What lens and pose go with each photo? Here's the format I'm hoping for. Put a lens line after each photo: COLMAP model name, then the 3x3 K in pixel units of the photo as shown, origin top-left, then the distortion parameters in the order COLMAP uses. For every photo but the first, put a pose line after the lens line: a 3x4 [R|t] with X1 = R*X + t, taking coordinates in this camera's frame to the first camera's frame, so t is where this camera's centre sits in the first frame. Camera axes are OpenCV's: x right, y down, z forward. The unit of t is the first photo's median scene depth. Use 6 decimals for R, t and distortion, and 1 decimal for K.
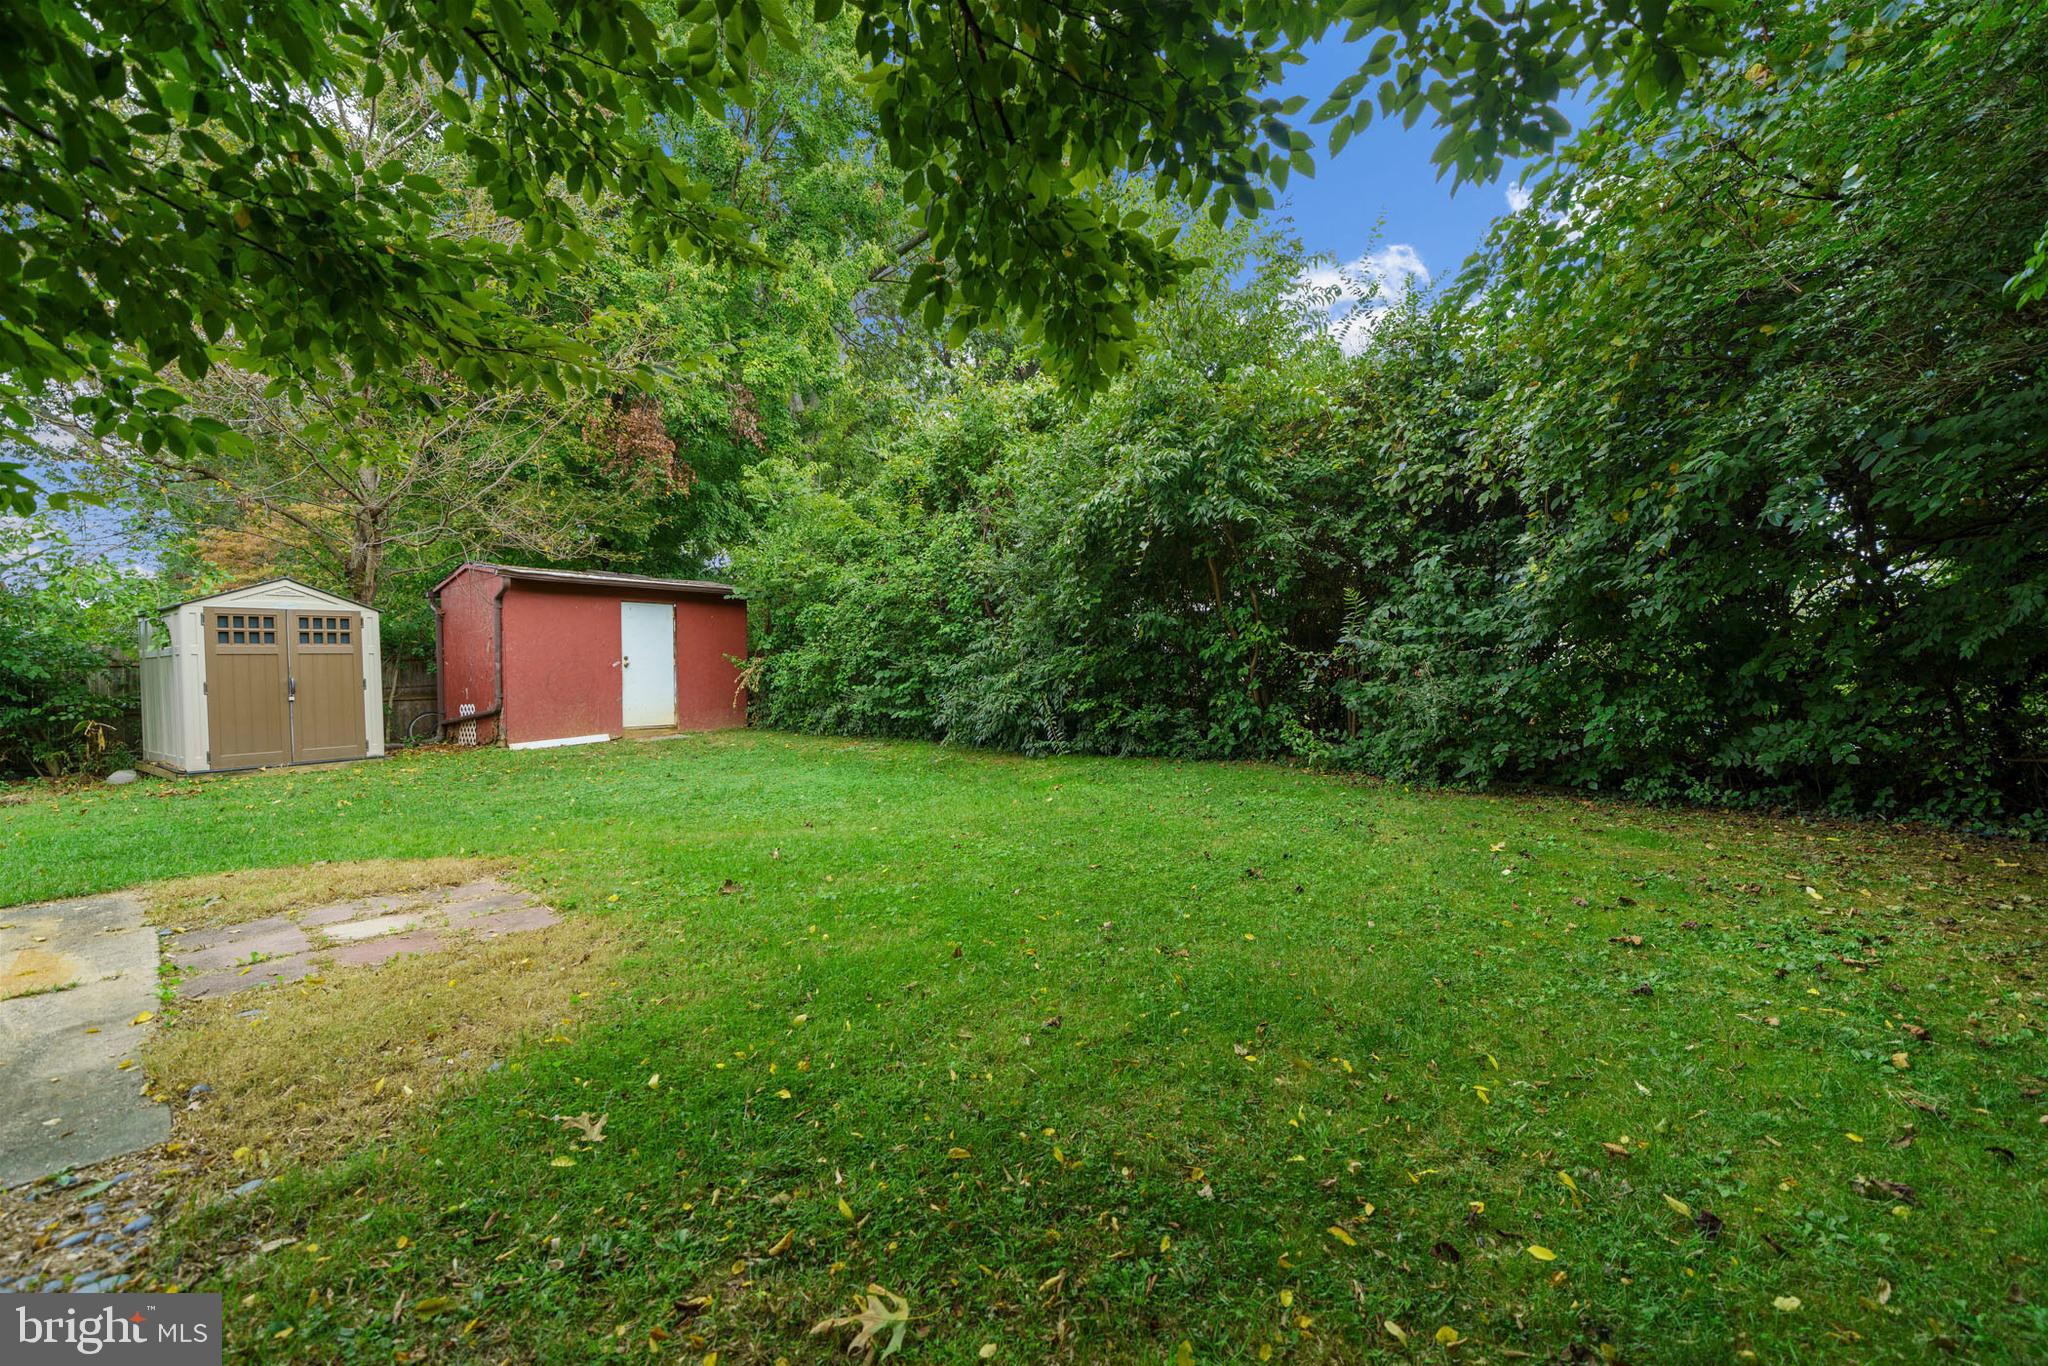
lens RADIAL K [[828.6, 0, 1008.2], [0, 828.6, 691.6], [0, 0, 1]] dist [-0.011972, -0.000032]
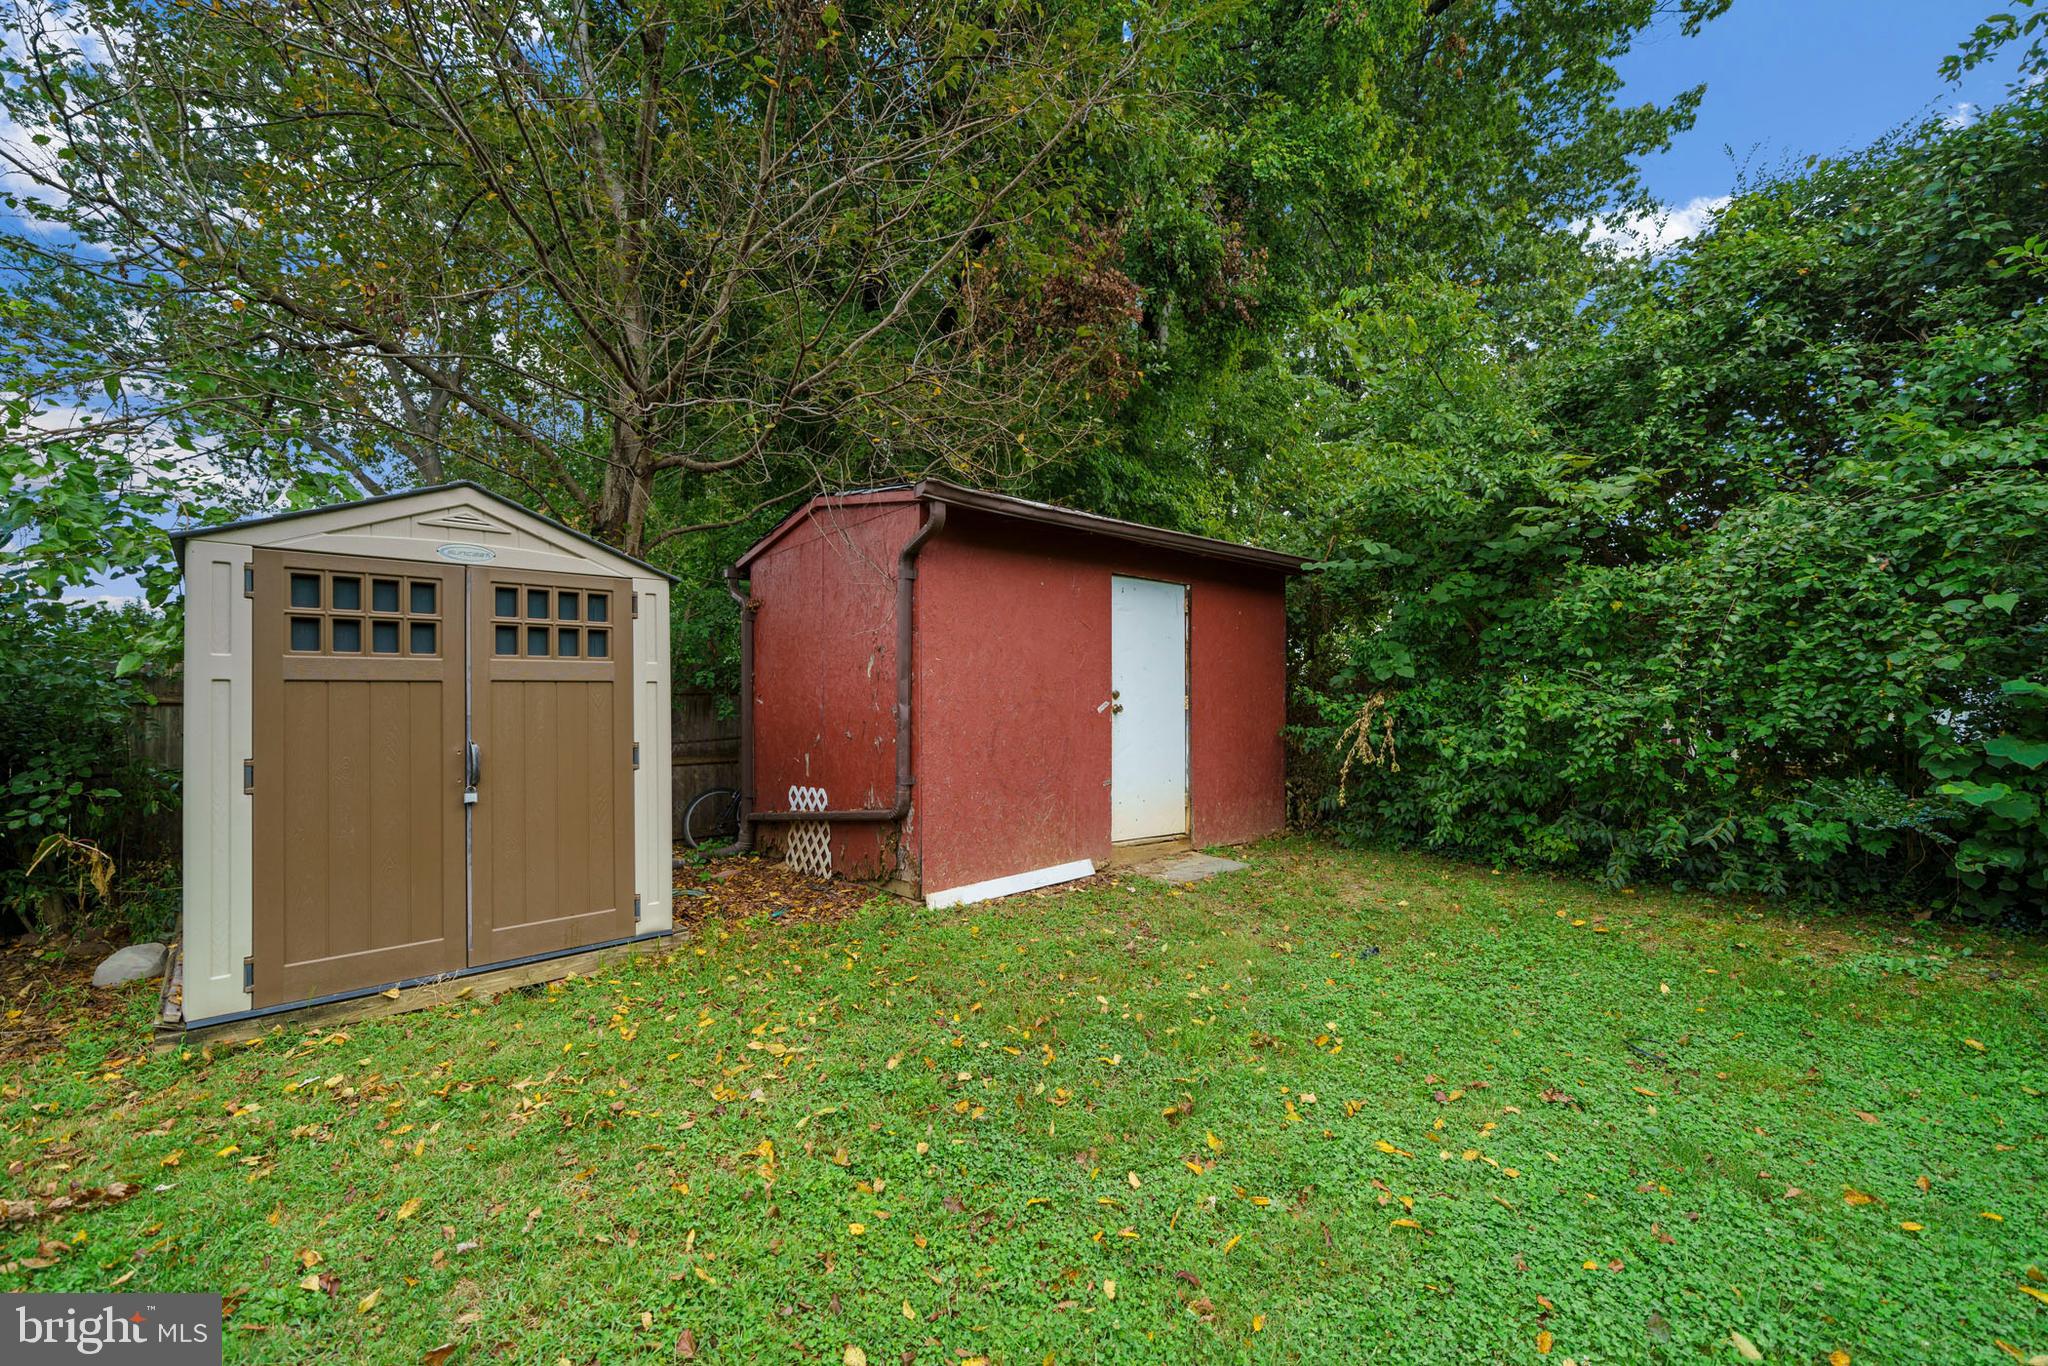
lens RADIAL K [[828.6, 0, 1008.2], [0, 828.6, 691.6], [0, 0, 1]] dist [-0.011972, -0.000032]
pose [[0.982086, 0.006346, -0.188325, -0.482945], [-0.014197, 0.999084, -0.040371, -0.024867], [0.187897, 0.042321, 0.981277, 0.581793]]
